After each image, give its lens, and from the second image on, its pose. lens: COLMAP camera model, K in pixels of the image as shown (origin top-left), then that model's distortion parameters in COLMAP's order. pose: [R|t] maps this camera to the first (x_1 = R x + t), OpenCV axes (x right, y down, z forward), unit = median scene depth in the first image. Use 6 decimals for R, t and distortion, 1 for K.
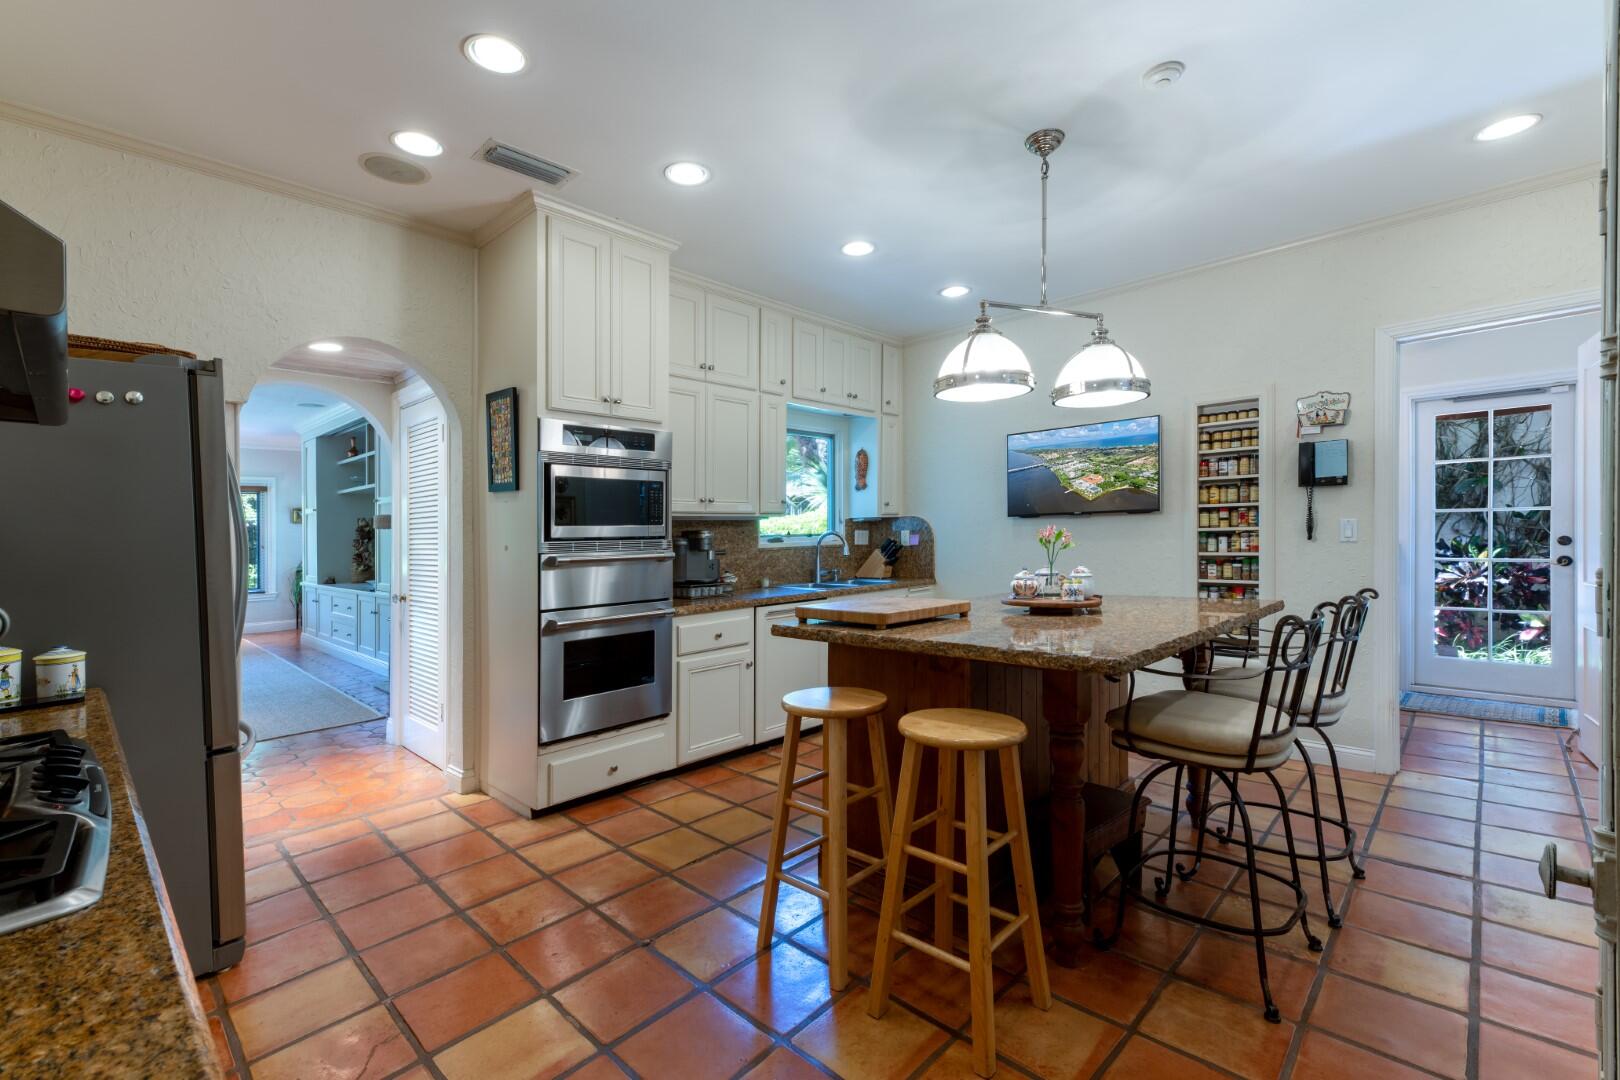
lens RADIAL K [[699.9, 0, 806.9], [0, 699.9, 542.6], [0, 0, 1]] dist [0.000200, -0.000370]
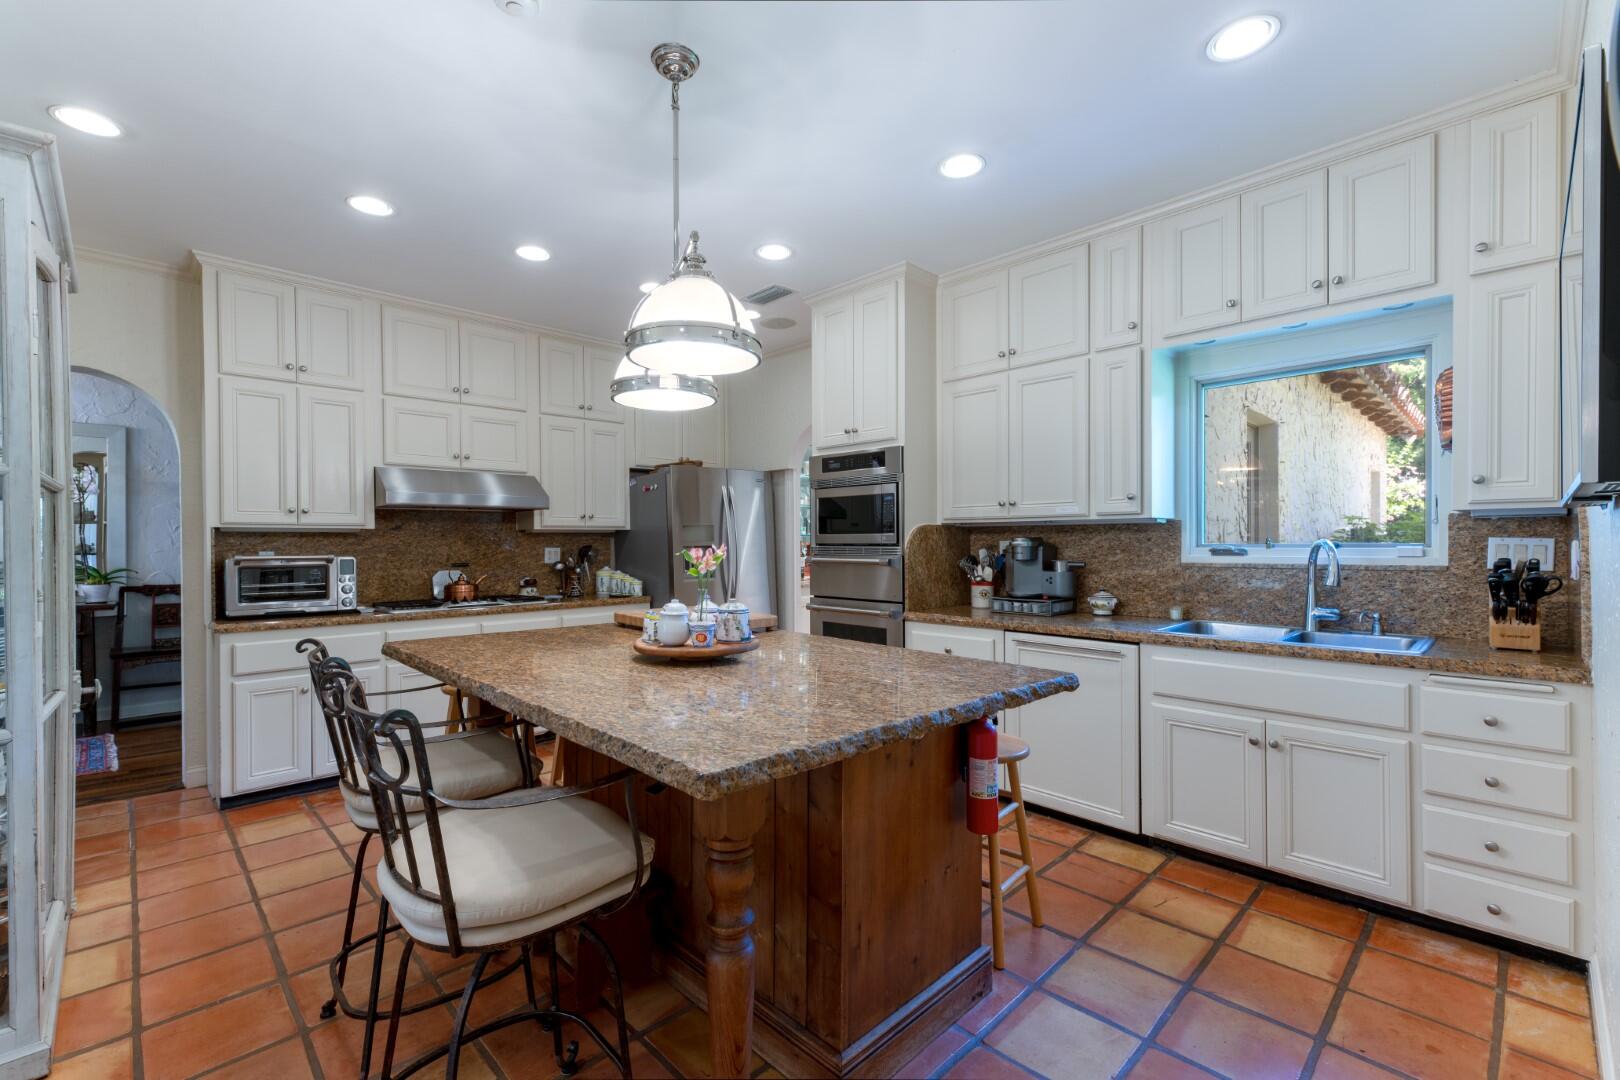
lens RADIAL K [[699.9, 0, 808.6], [0, 699.9, 539.3], [0, 0, 1]] dist [0.000200, -0.000370]
pose [[-0.037320, 0.014724, -0.999195, 0.755381], [-0.008415, 0.999851, 0.015048, -0.027215], [0.999268, 0.008970, -0.037190, 0.785719]]
